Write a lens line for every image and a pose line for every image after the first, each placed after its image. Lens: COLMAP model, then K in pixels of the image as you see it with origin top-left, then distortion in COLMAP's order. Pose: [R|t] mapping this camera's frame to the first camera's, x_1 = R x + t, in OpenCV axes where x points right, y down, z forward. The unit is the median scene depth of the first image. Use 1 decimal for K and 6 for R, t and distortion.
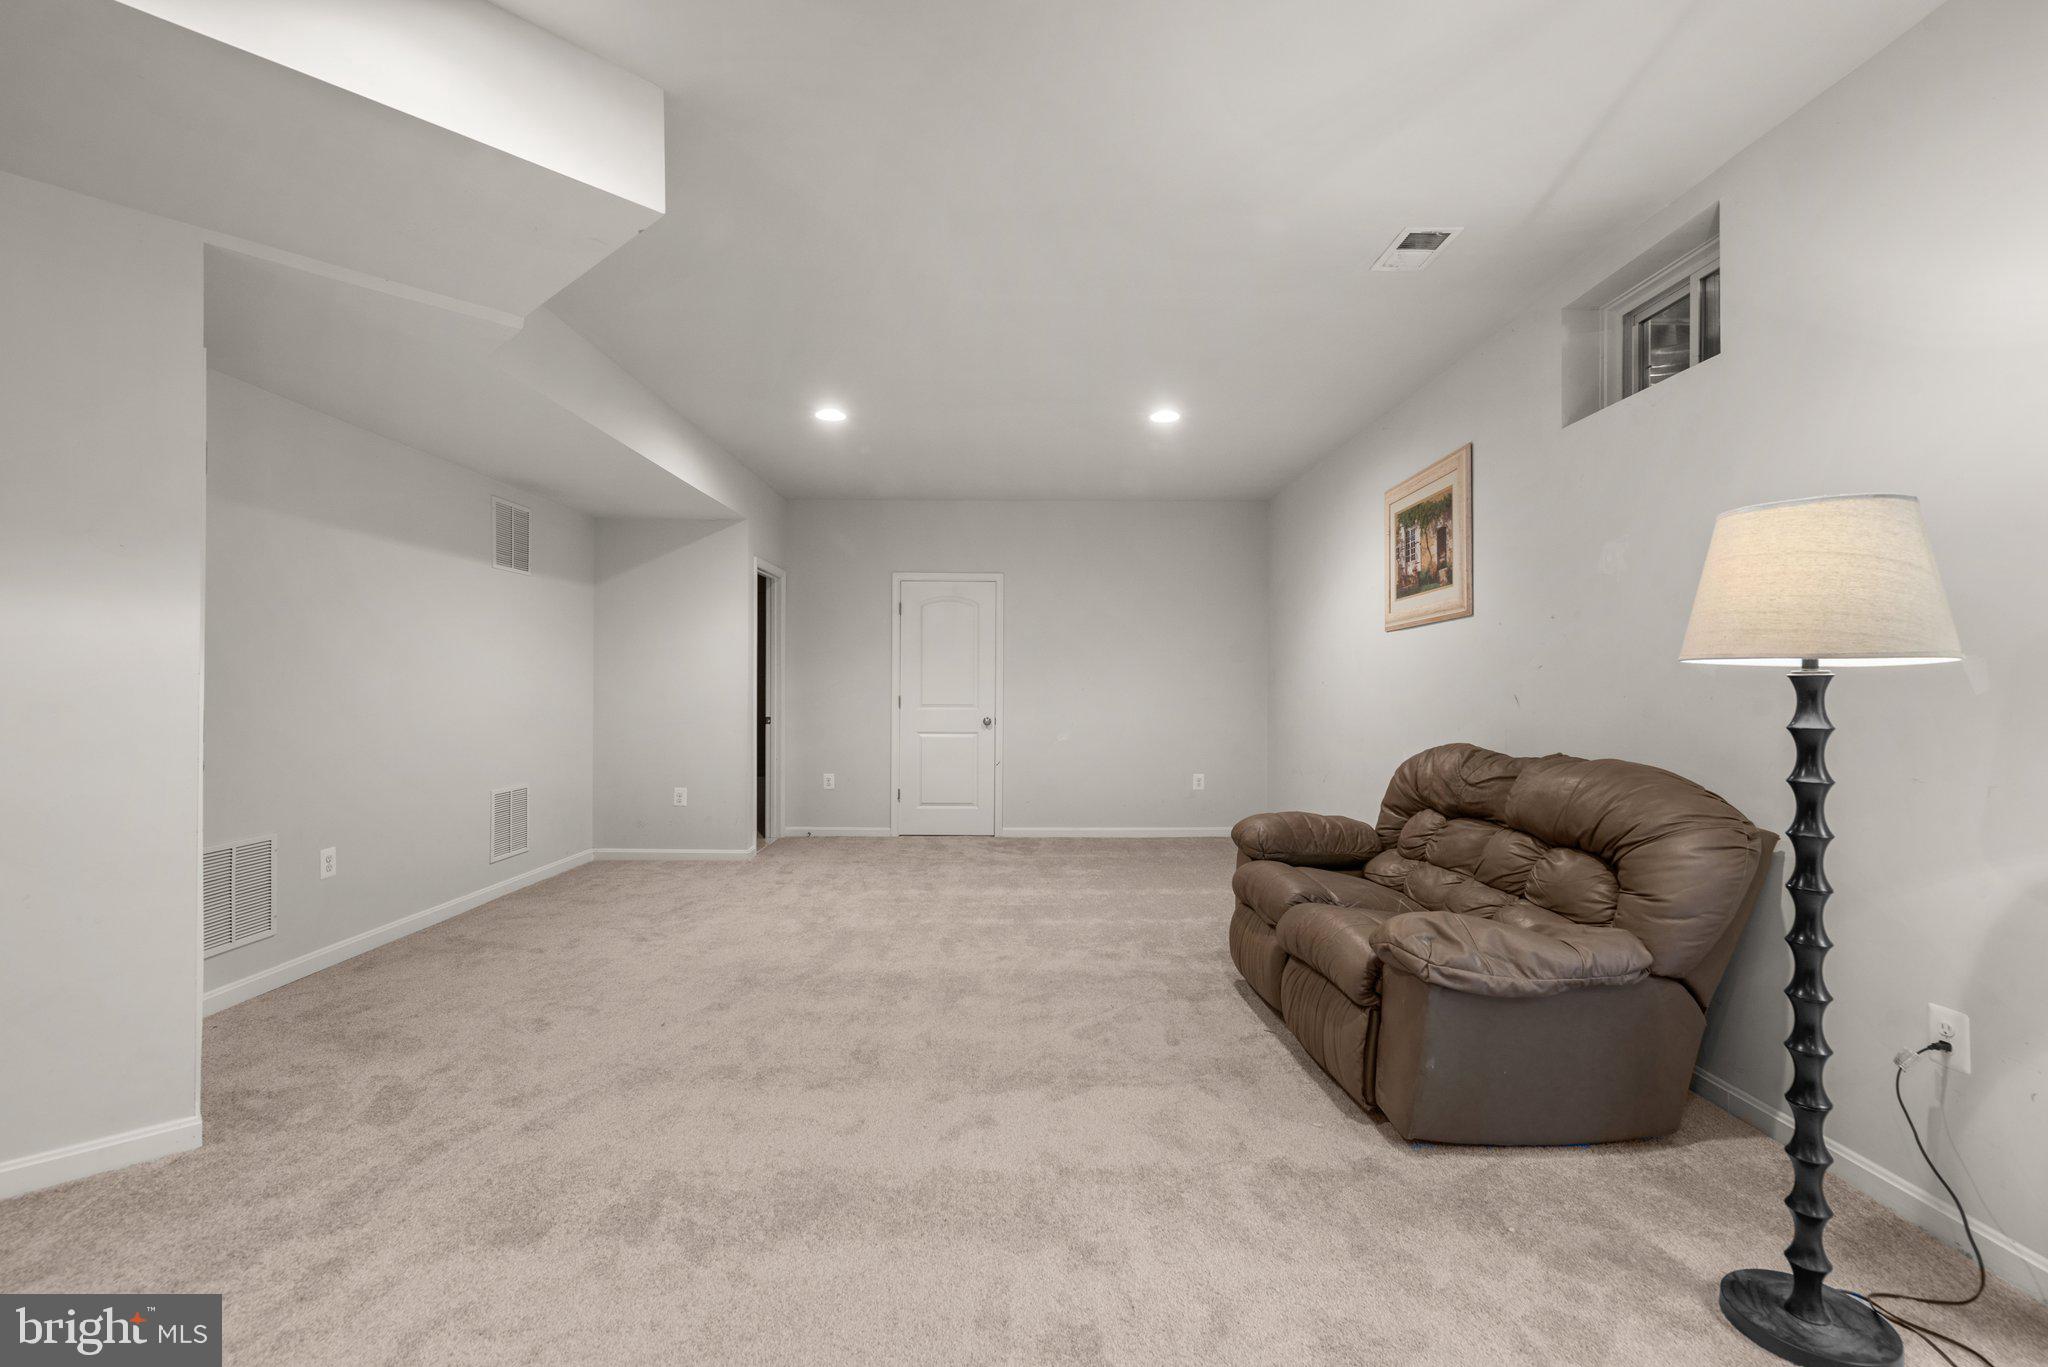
lens RADIAL K [[917.2, 0, 1026.7], [0, 917.2, 693.8], [0, 0, 1]] dist [0.004453, 0.000118]
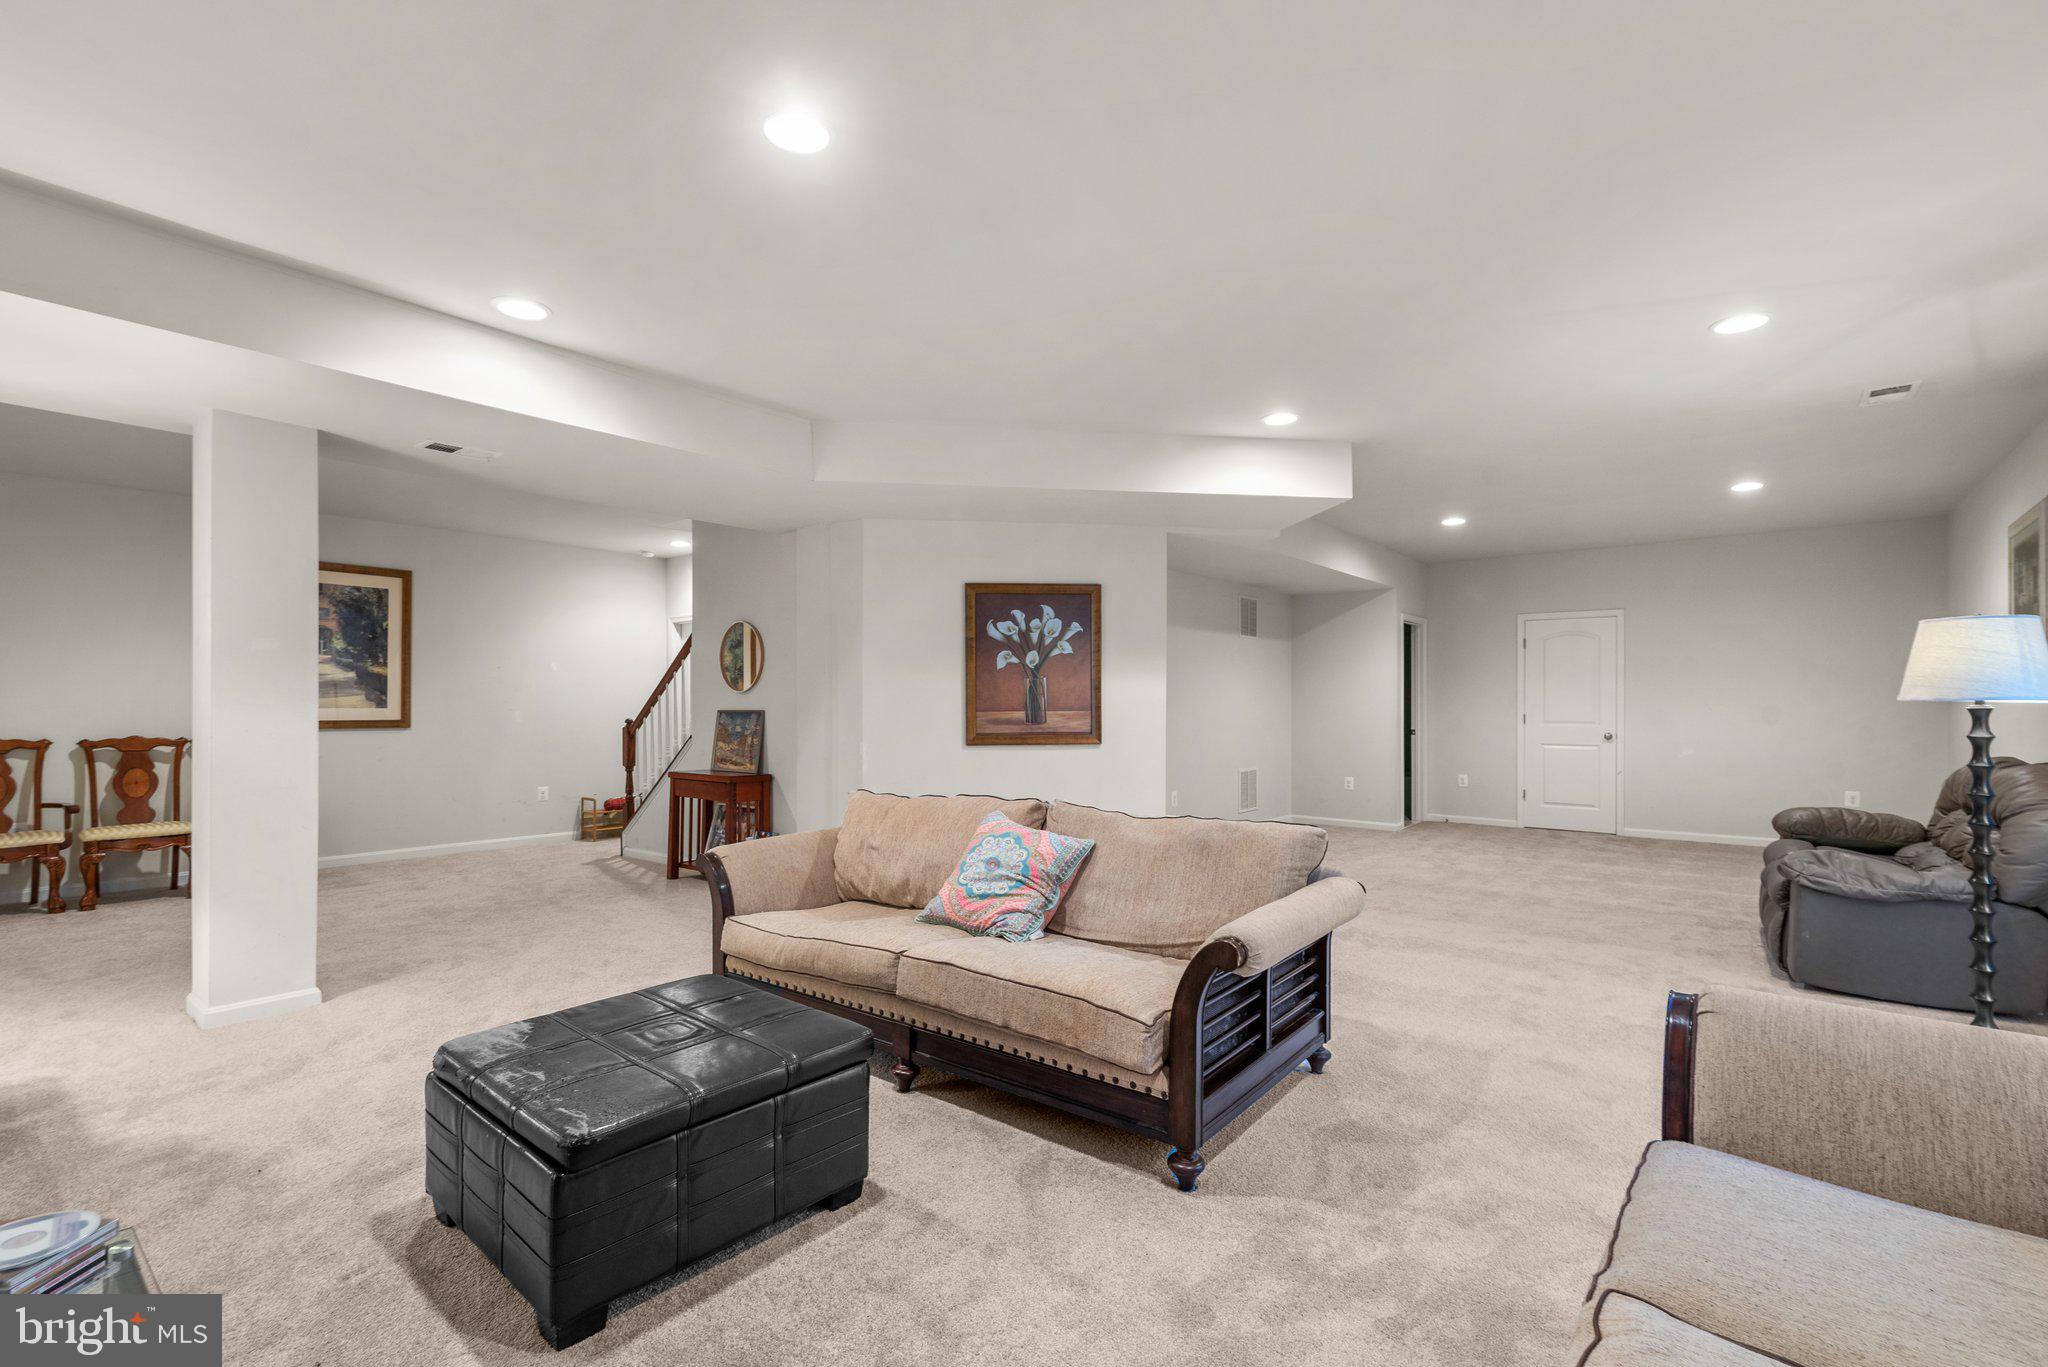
lens RADIAL K [[917.2, 0, 1026.7], [0, 917.2, 693.8], [0, 0, 1]] dist [0.004453, 0.000118]
pose [[0.774797, -0.010799, -0.632118, 0.215407], [0.000042, 0.999855, -0.017030, -0.007044], [0.632210, 0.013168, 0.774685, -0.658517]]
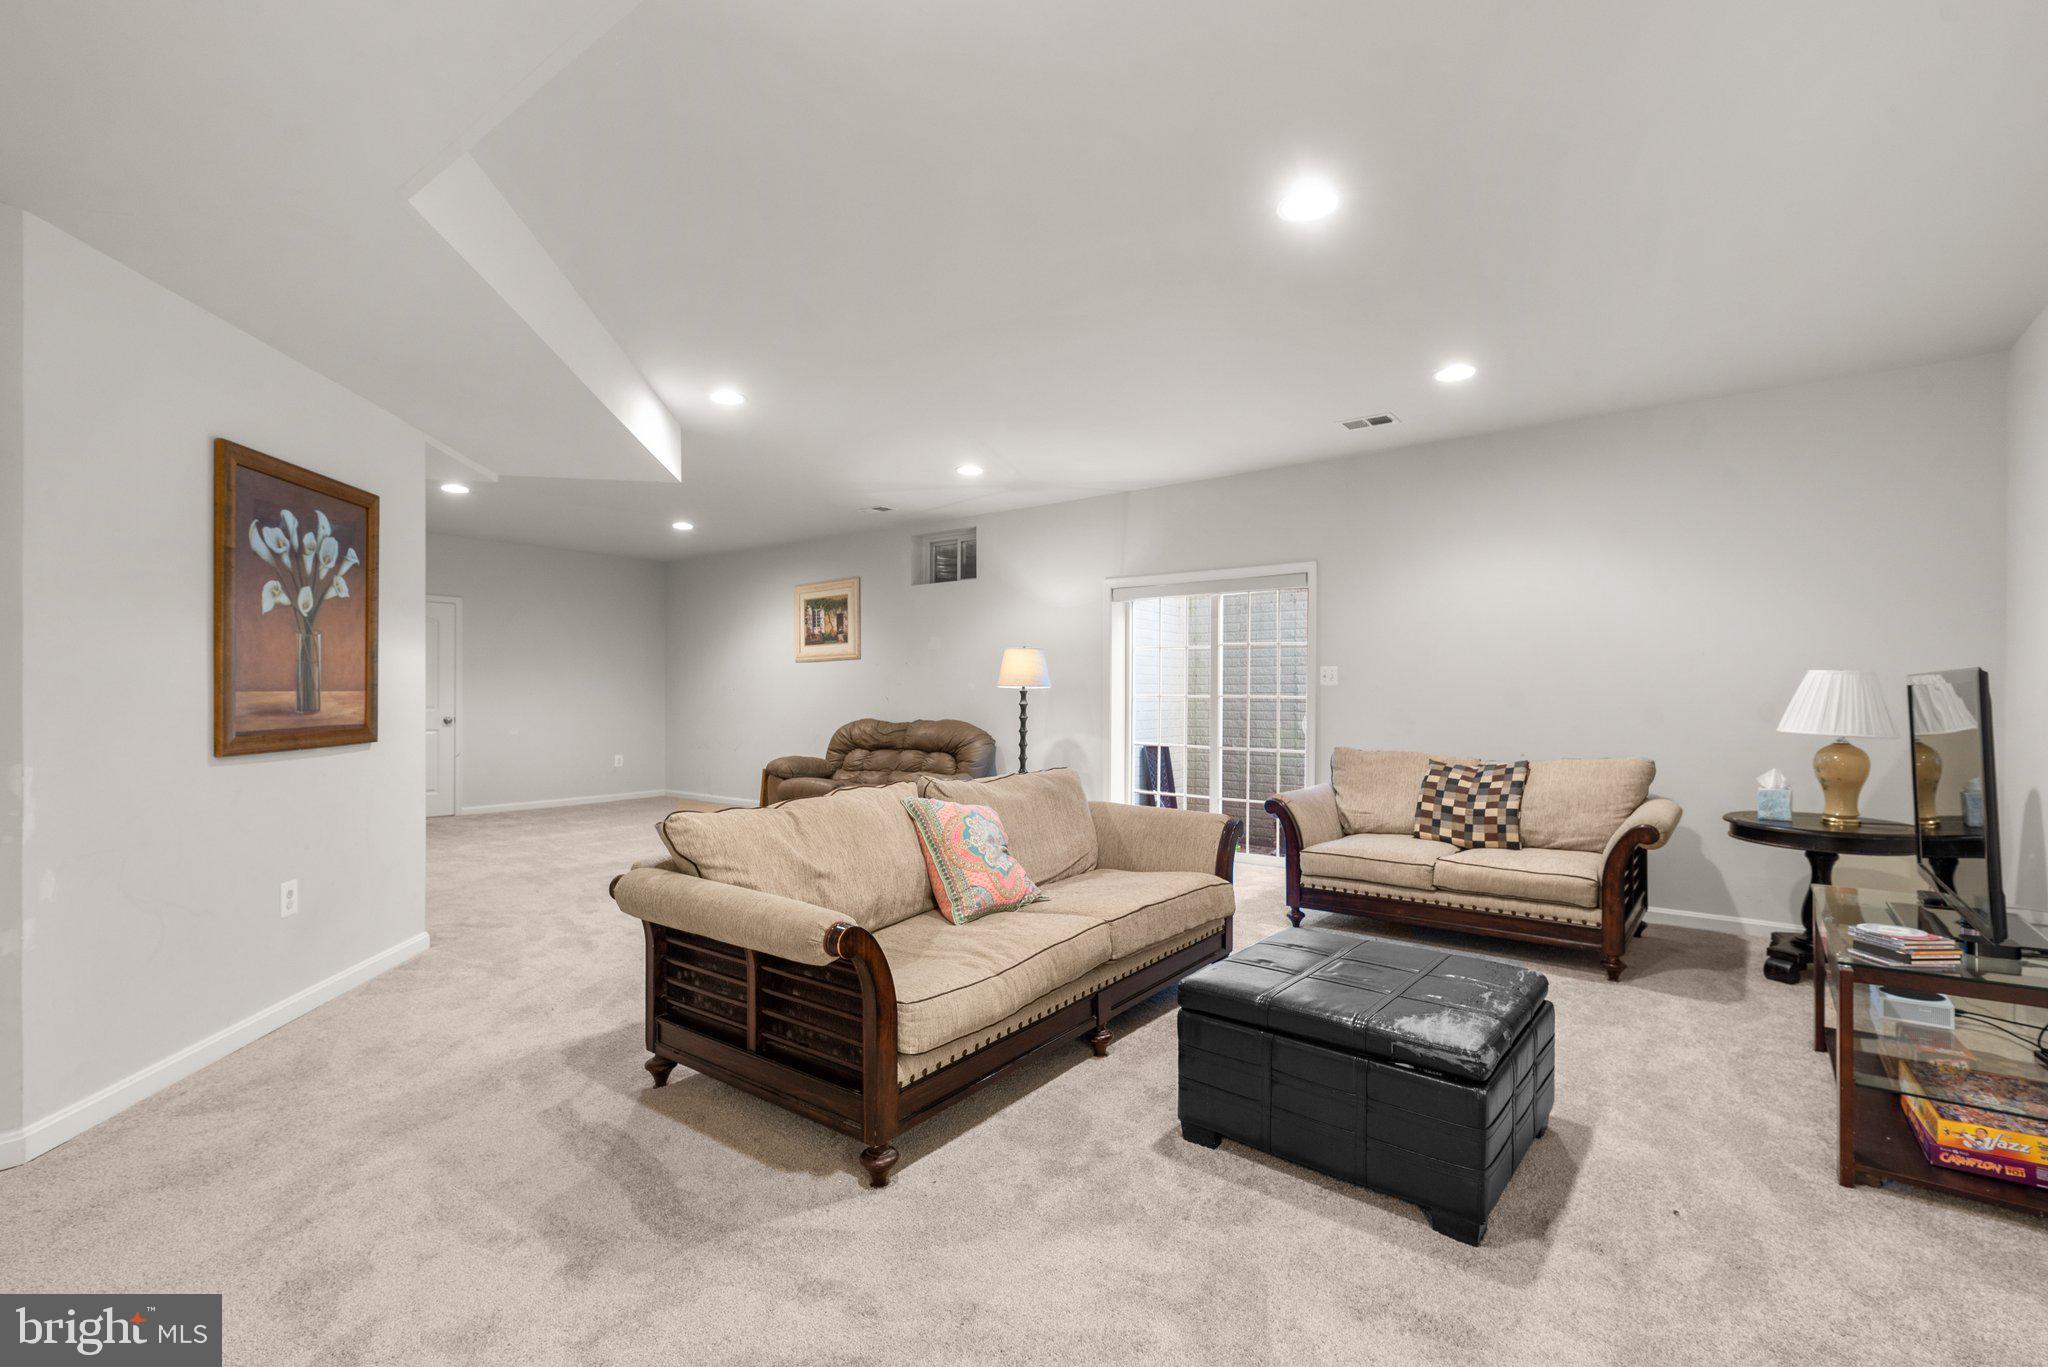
lens RADIAL K [[896.9, 0, 1037.1], [0, 896.9, 689.2], [0, 0, 1]] dist [0.000909, 0.000229]
pose [[0.611291, 0.004559, 0.791393, -0.871711], [0.003057, 0.999962, -0.008122, 0.002173], [-0.791400, 0.007384, 0.611254, -0.564693]]
